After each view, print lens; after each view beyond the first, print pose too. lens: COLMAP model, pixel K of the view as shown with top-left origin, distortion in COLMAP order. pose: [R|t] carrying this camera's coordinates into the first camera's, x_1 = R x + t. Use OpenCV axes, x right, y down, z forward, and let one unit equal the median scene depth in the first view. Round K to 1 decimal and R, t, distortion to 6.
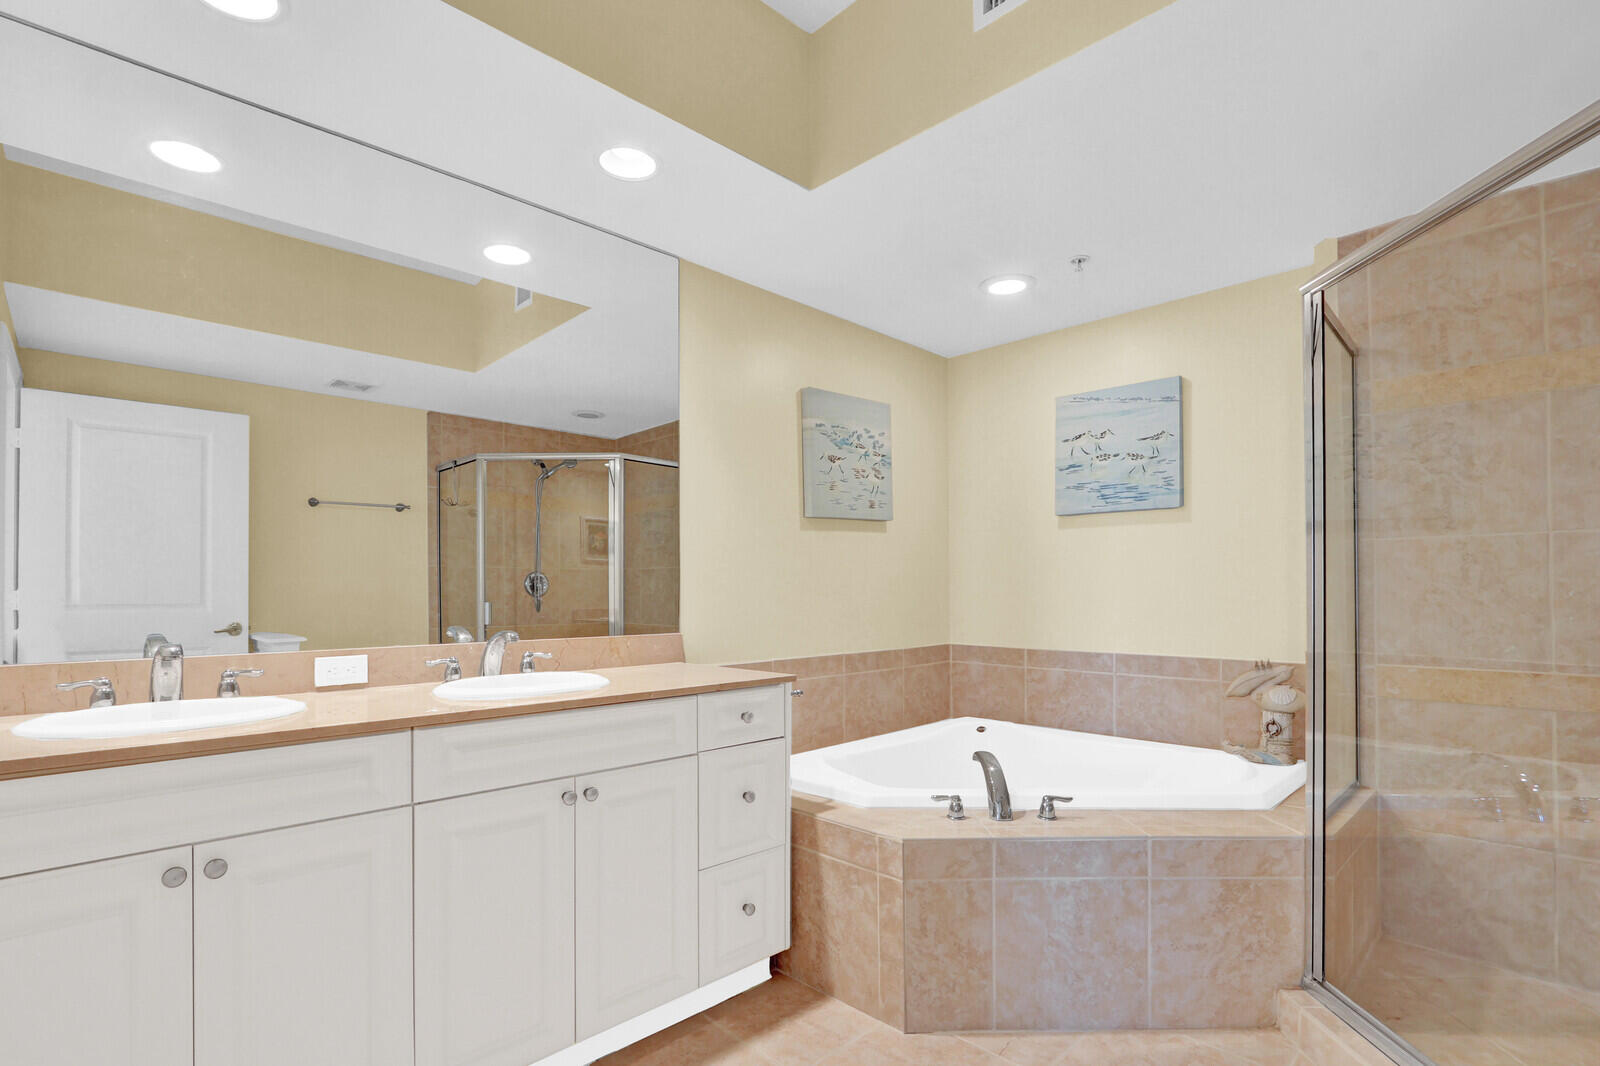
lens RADIAL K [[772.9, 0, 836.9], [0, 772.9, 587.8], [0, 0, 1]] dist [-0.001396, -0.000420]
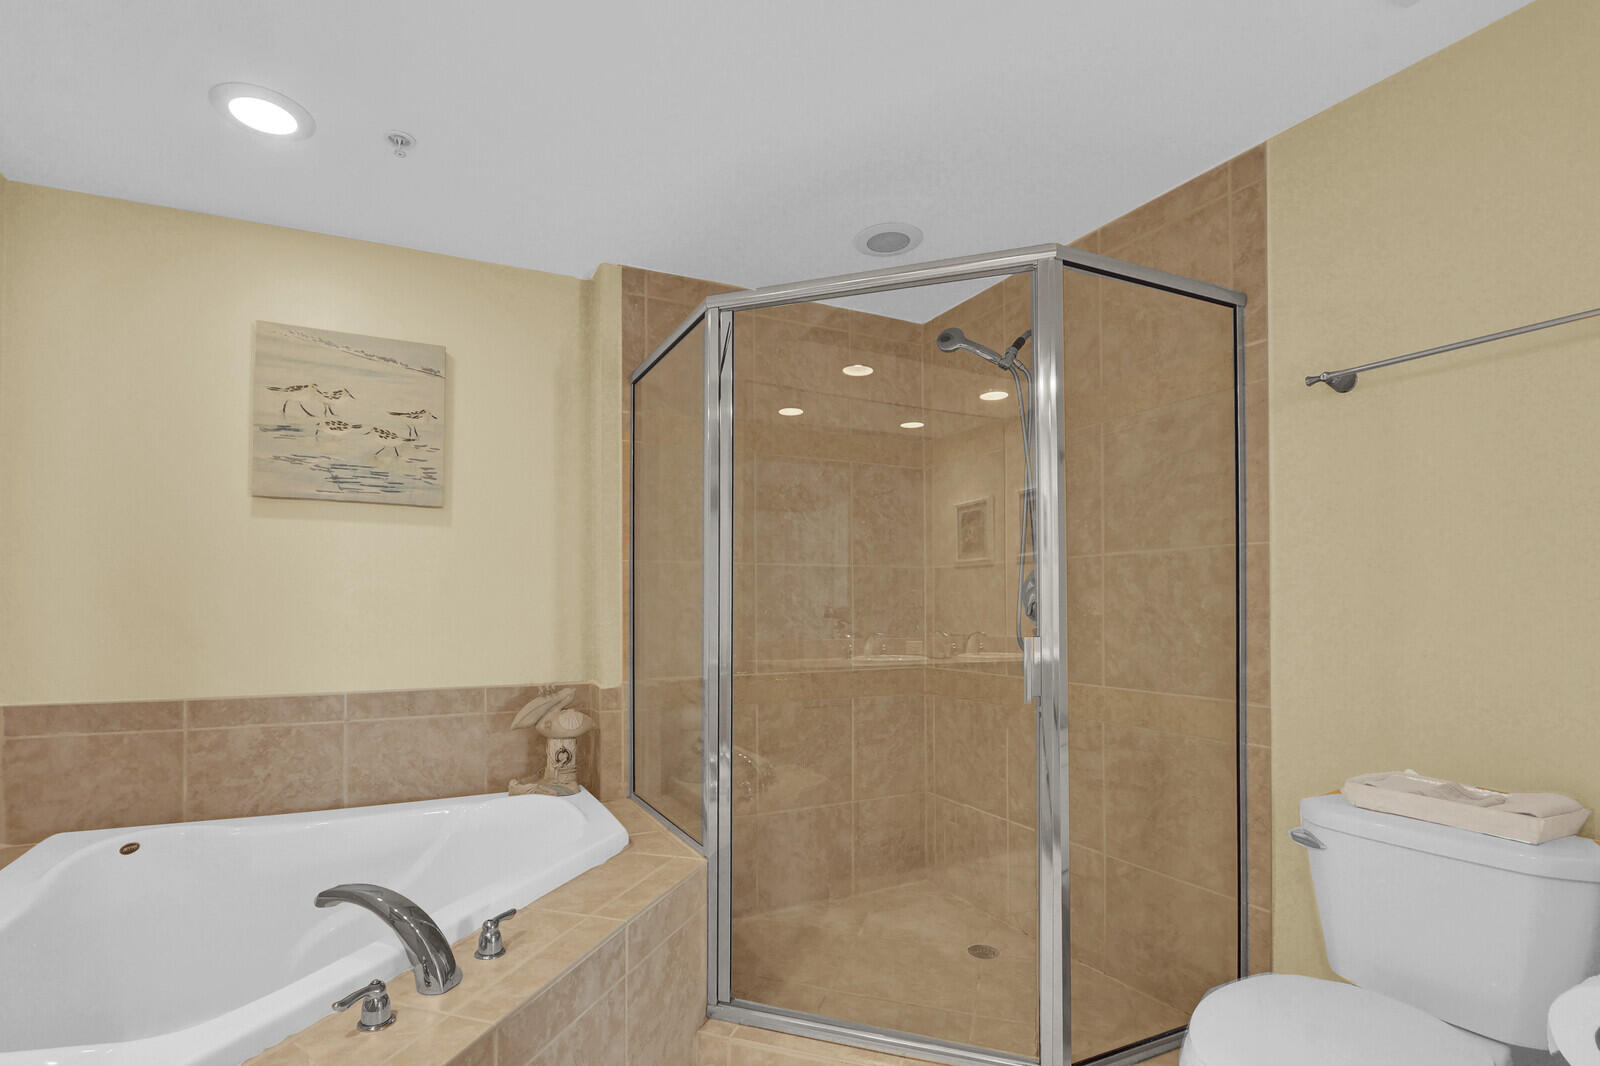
lens RADIAL K [[750.0, 0, 798.0], [0, 750.0, 600.9], [0, 0, 1]] dist [-0.014322, -0.000475]
pose [[0.369754, 0.013495, 0.929032, -0.147467], [-0.004984, 0.999909, -0.012541, 0.003092], [-0.929116, 0.000007, 0.369787, 0.344175]]
